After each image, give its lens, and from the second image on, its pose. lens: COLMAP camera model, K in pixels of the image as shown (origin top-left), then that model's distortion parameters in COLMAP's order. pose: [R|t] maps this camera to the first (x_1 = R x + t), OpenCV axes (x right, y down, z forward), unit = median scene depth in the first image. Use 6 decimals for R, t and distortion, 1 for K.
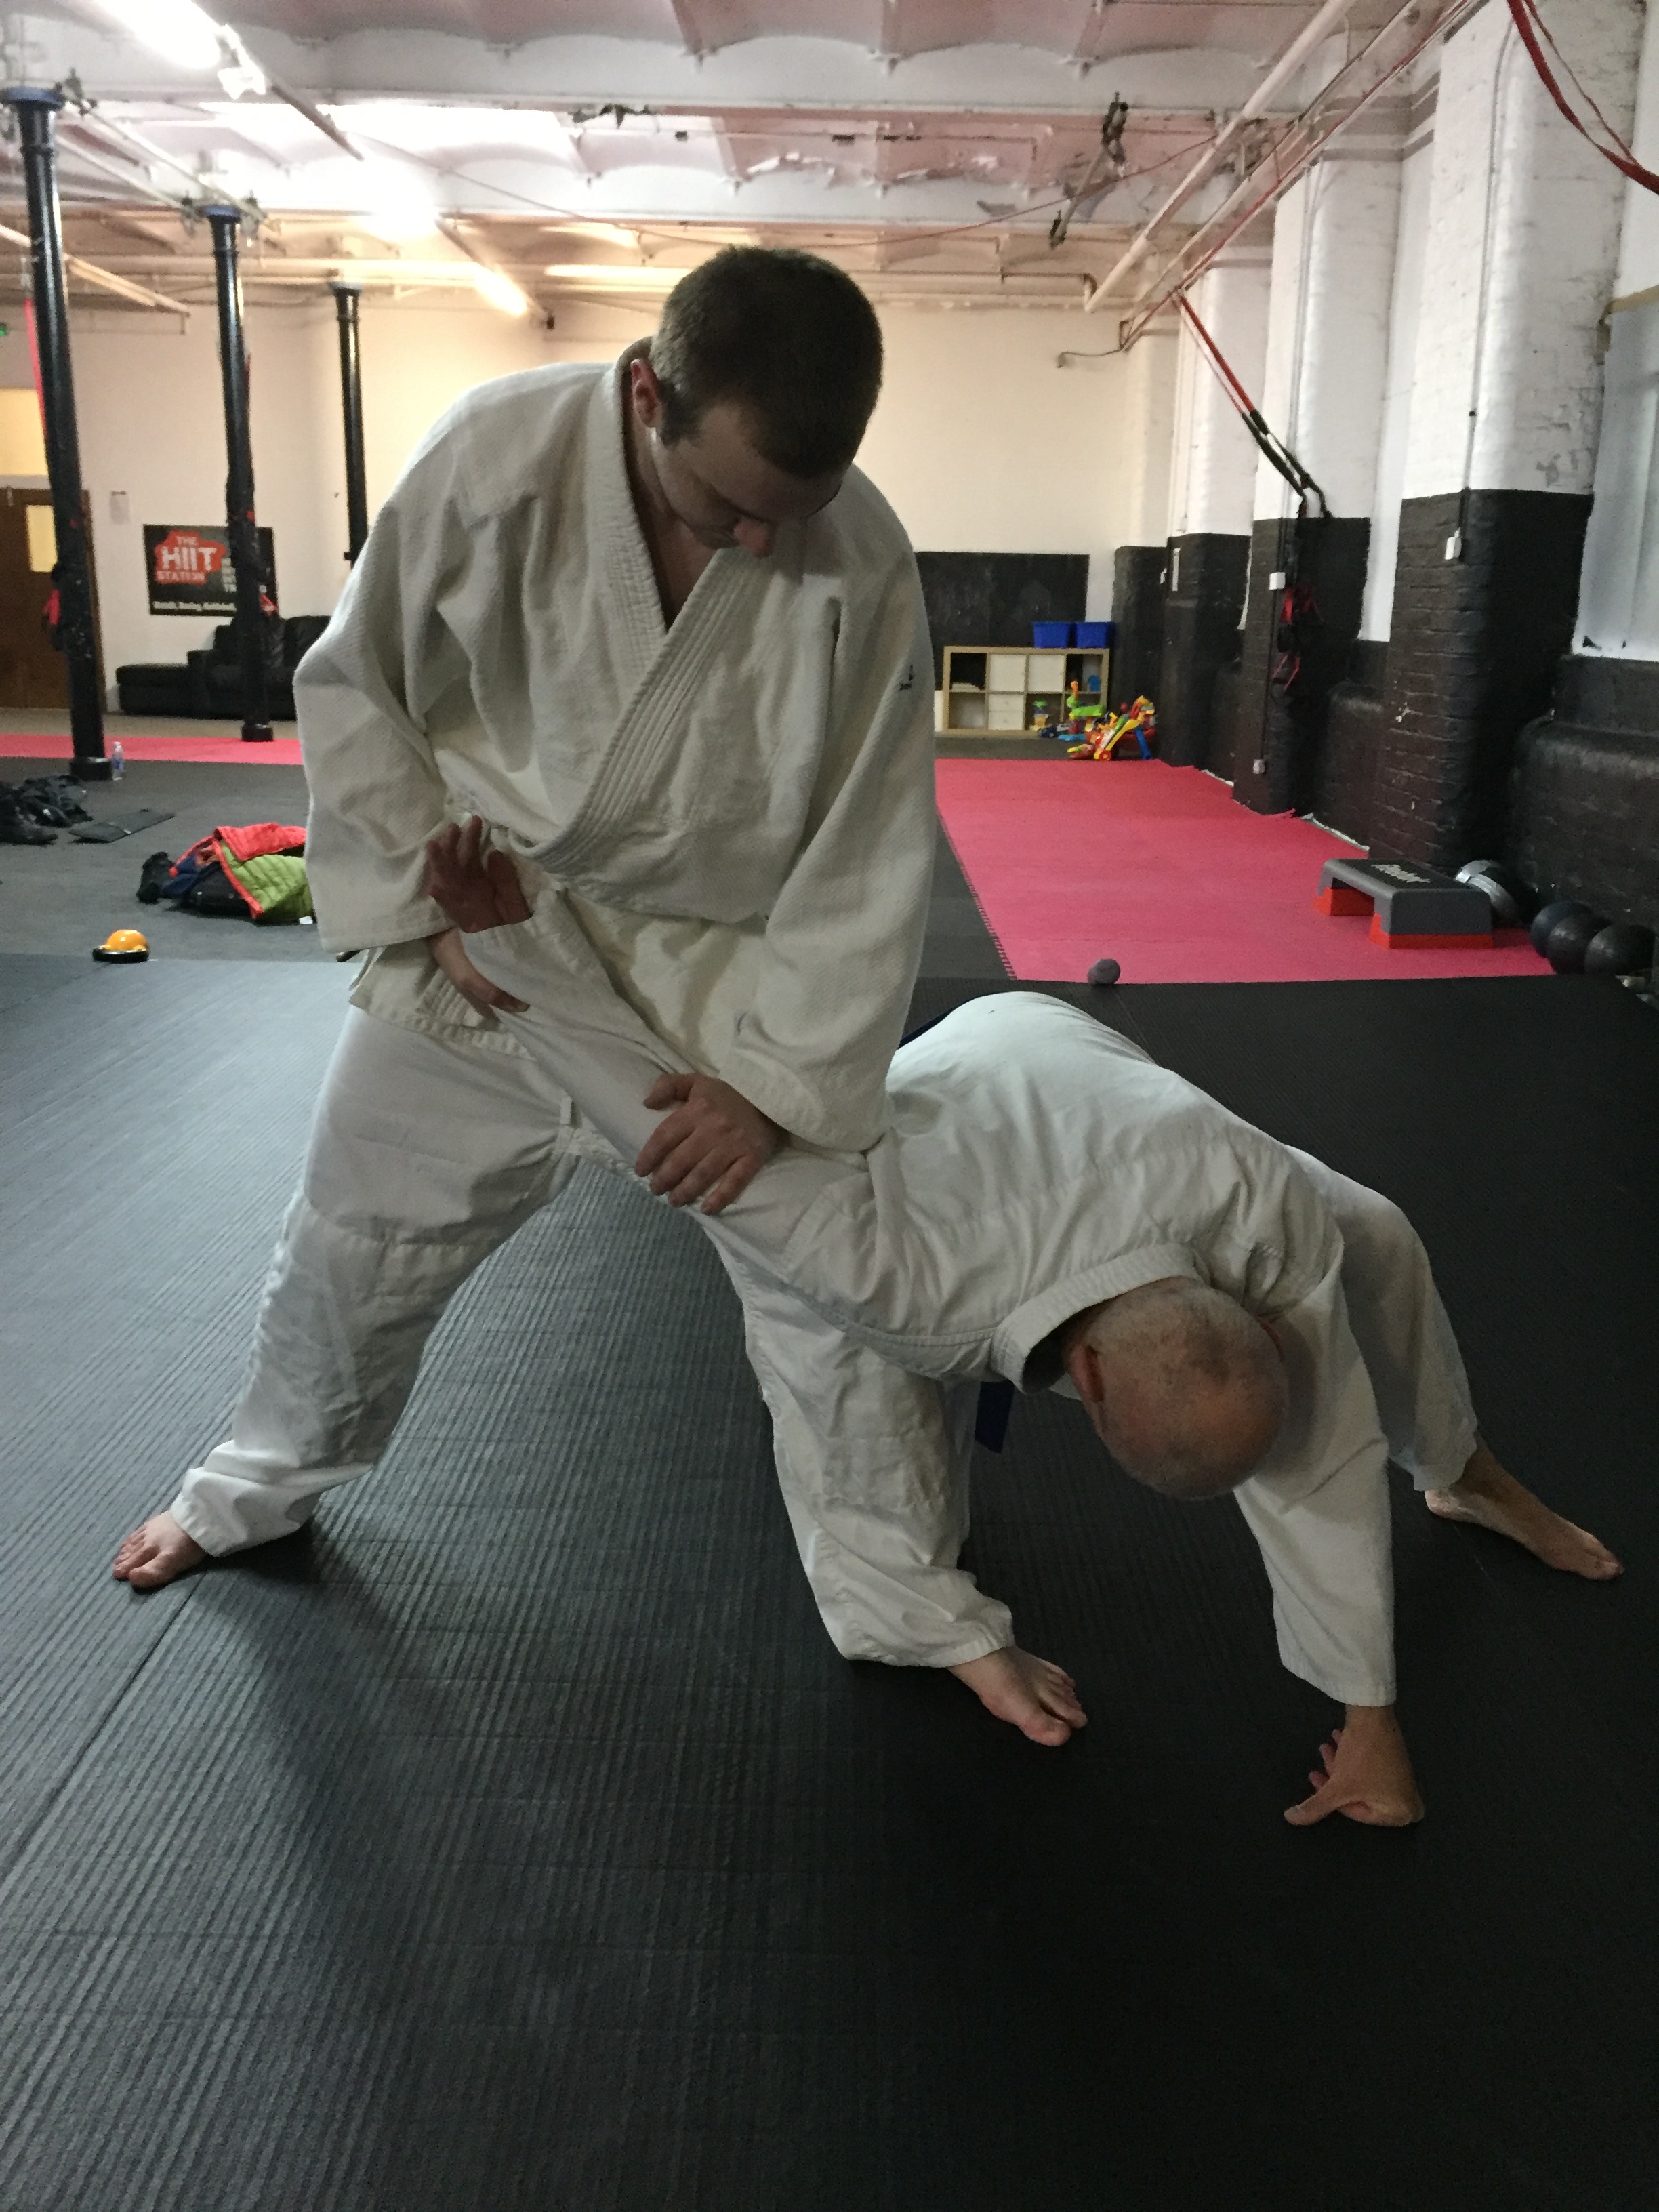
lens RADIAL K [[1914.0, 0, 825.0], [0, 1914.0, 1110.0], [0, 0, 1]] dist [0.079954, -0.112350]
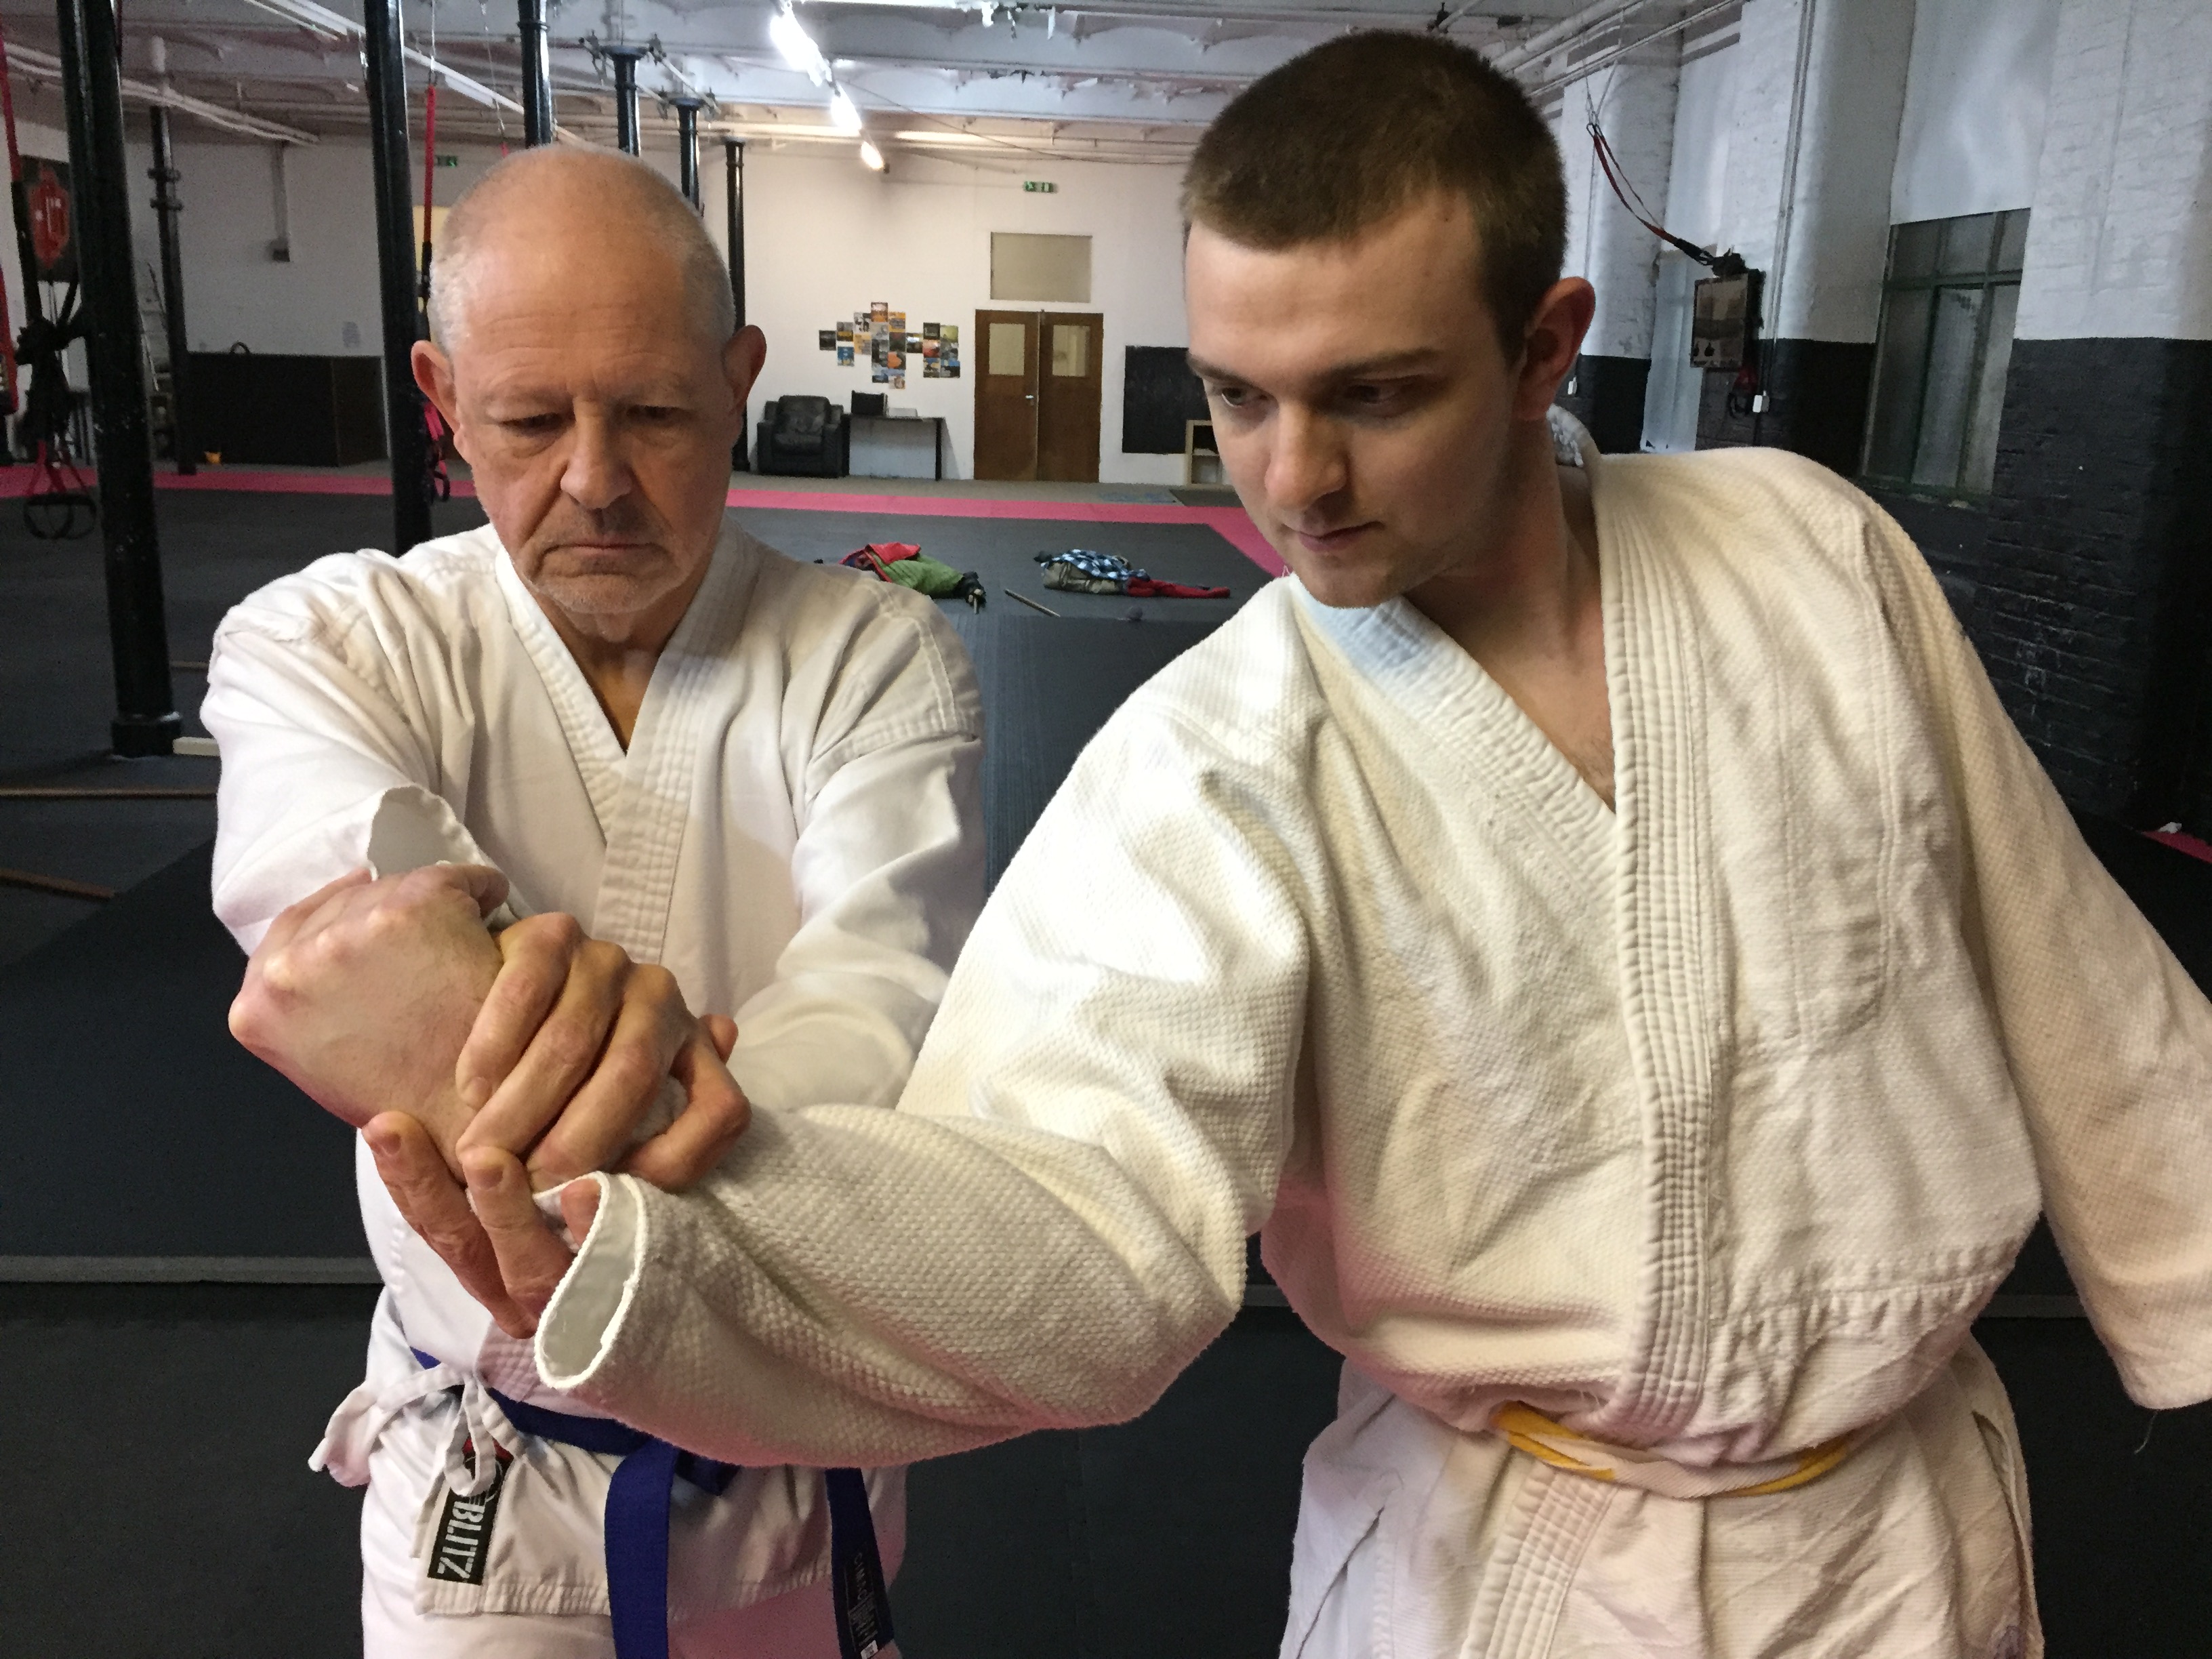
lens RADIAL K [[1914.0, 0, 1114.5], [0, 1914.0, 829.2], [0, 0, 1]] dist [0.079954, -0.112350]
pose [[0.996212, -0.003895, 0.086873, -0.131579], [0.005045, 0.999903, -0.013020, 0.069249], [-0.086813, 0.013408, 0.996134, -0.378964]]
